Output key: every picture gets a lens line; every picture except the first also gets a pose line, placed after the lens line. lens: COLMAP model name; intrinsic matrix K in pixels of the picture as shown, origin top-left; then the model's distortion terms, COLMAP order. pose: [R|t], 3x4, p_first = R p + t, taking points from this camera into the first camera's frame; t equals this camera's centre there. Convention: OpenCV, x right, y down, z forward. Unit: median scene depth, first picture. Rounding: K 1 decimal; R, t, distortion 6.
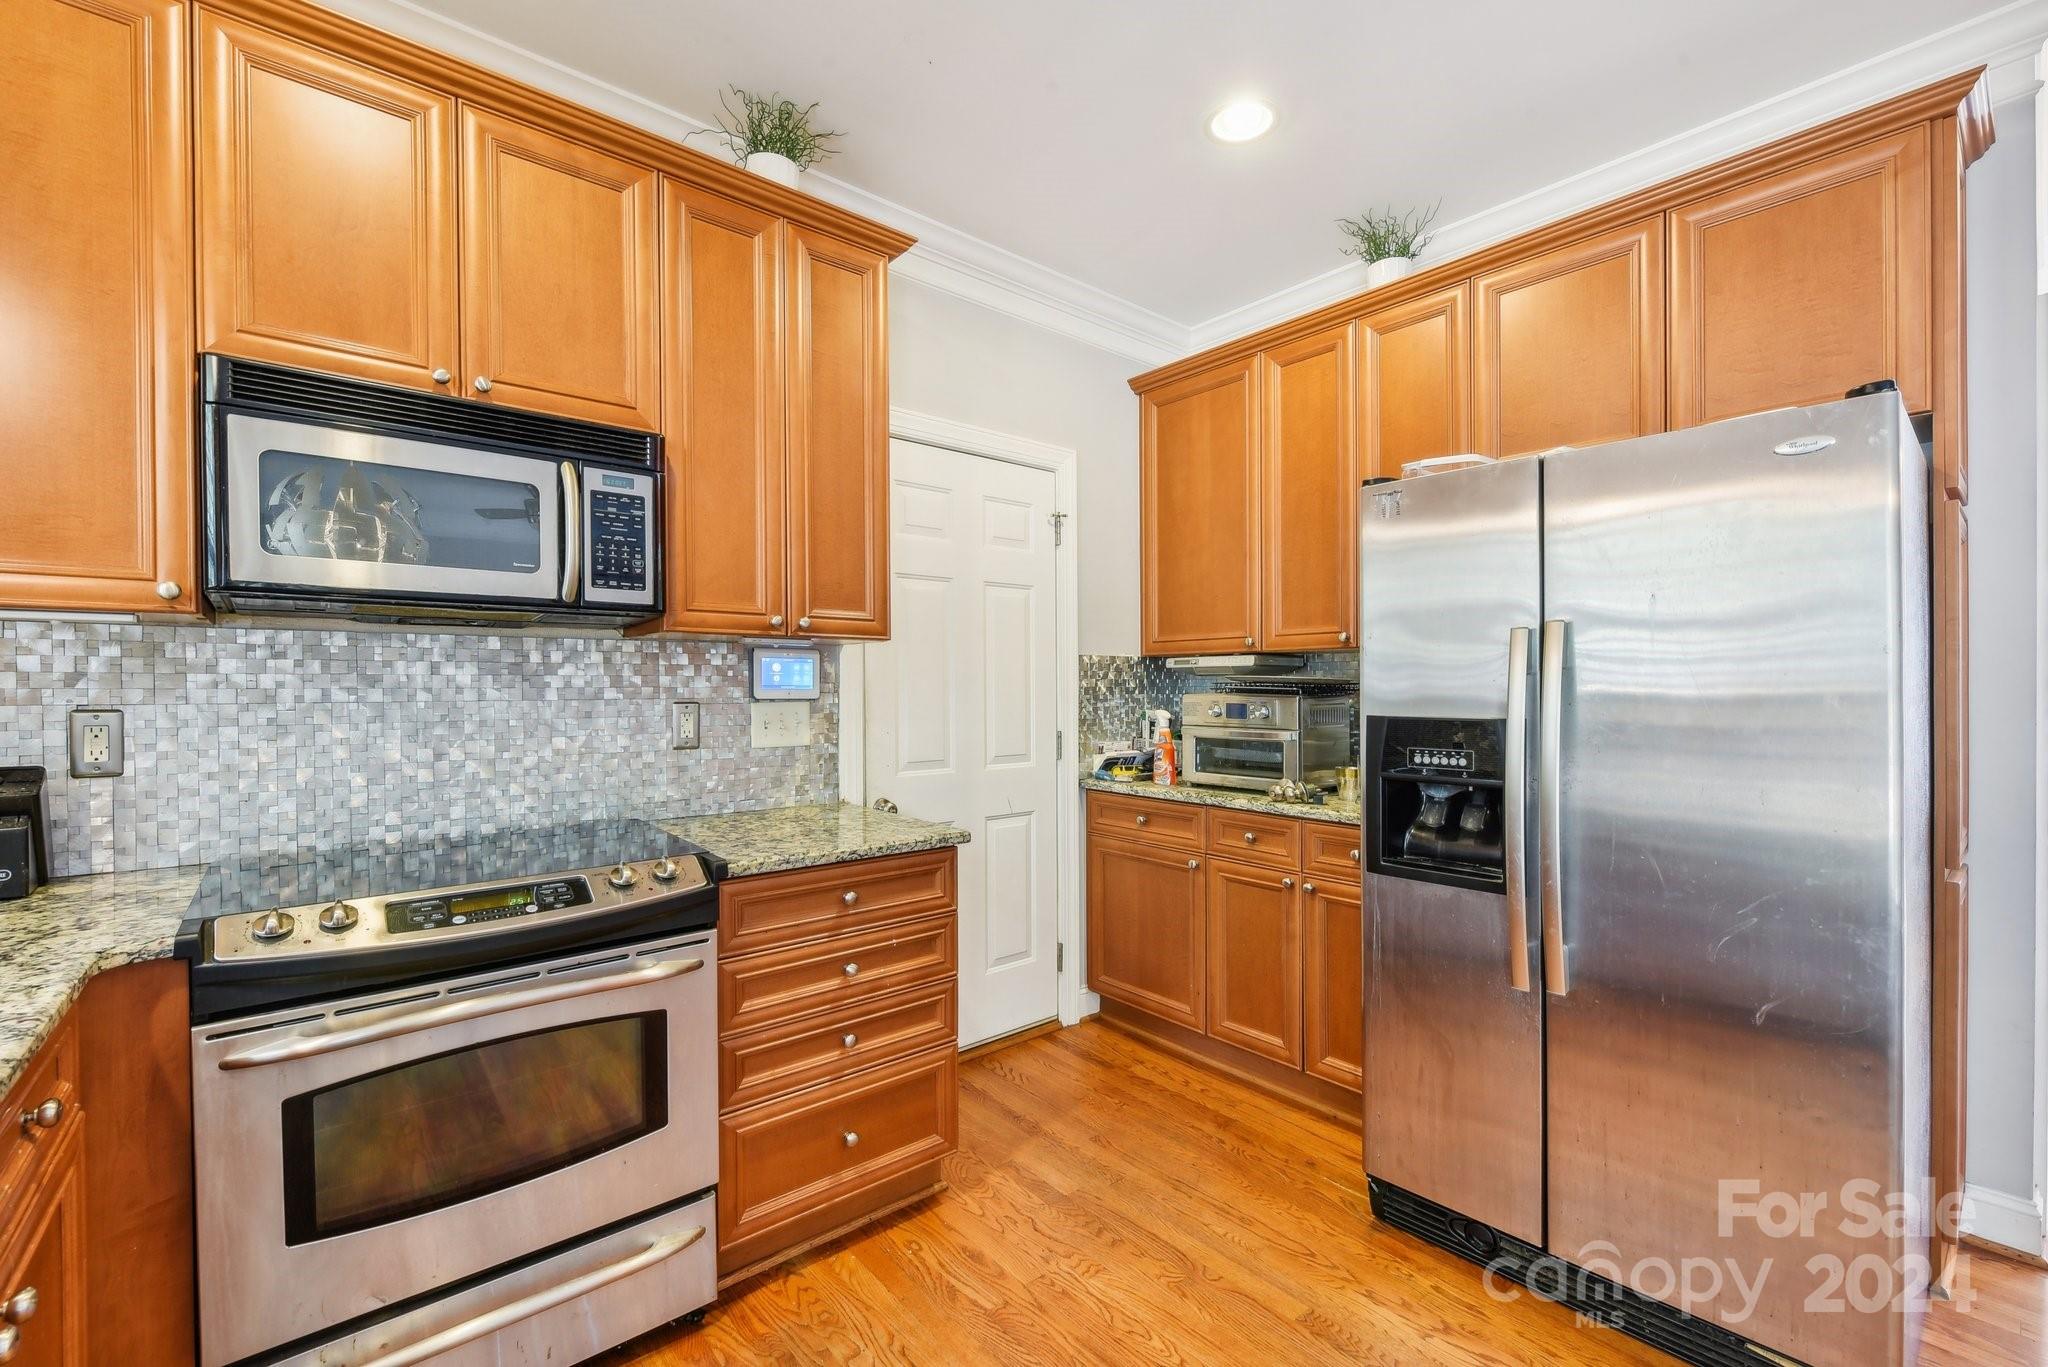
lens RADIAL K [[867.4, 0, 1052.3], [0, 867.4, 703.1], [0, 0, 1]] dist [-0.017948, -0.000098]
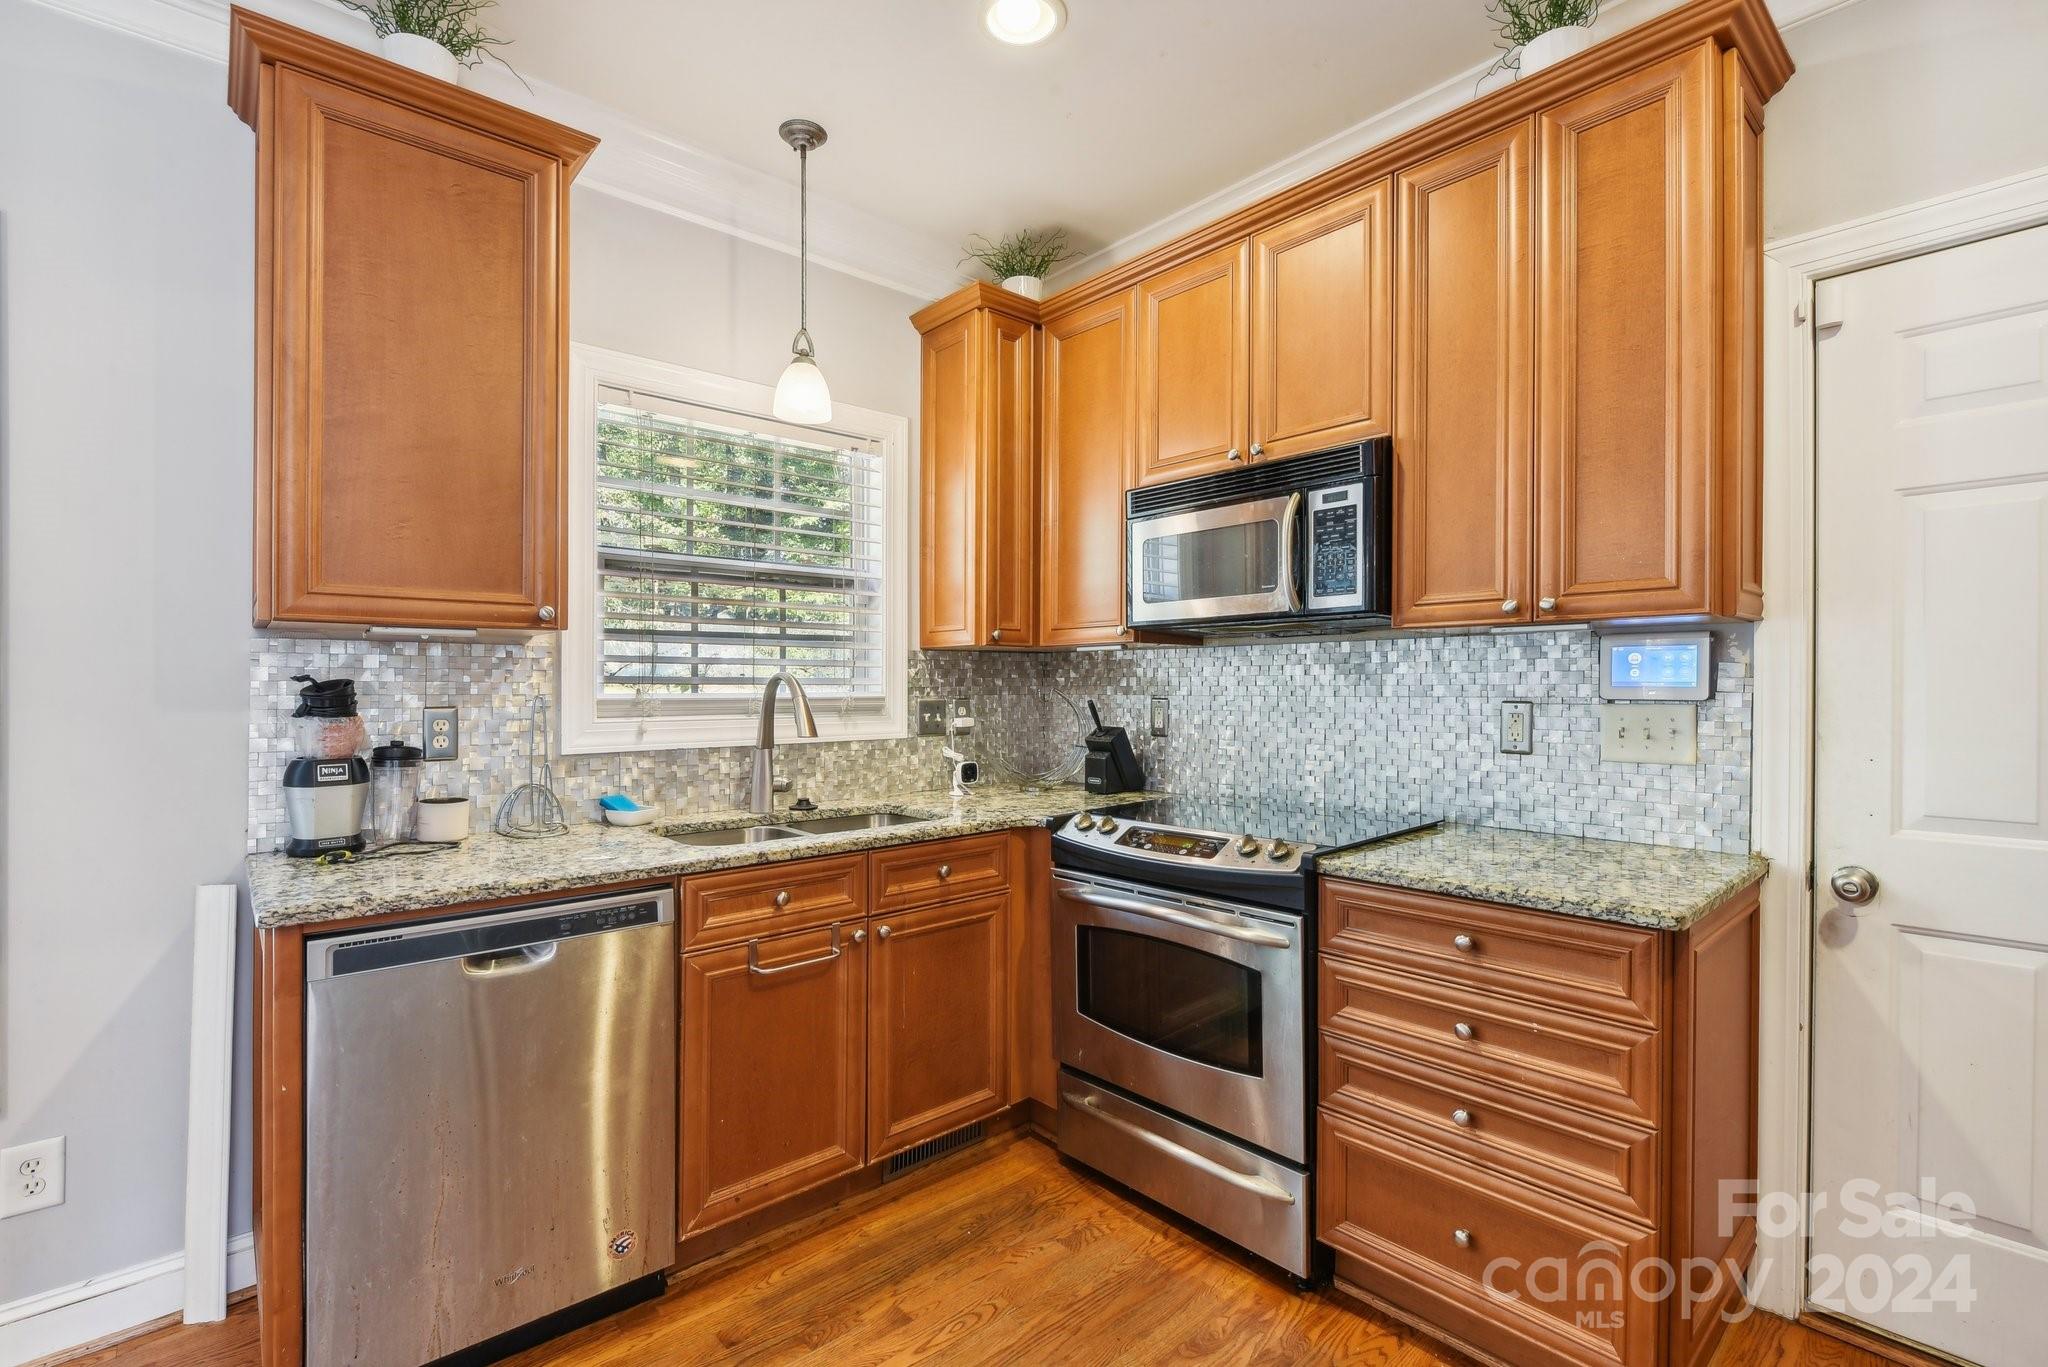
lens RADIAL K [[926.4, 0, 1004.8], [0, 926.4, 690.0], [0, 0, 1]] dist [-0.003236, -0.000682]
pose [[-0.004804, 0.006320, -0.999968, 0.630273], [-0.015346, 0.999862, 0.006393, -0.012598], [0.999871, 0.015376, -0.004706, 0.554727]]
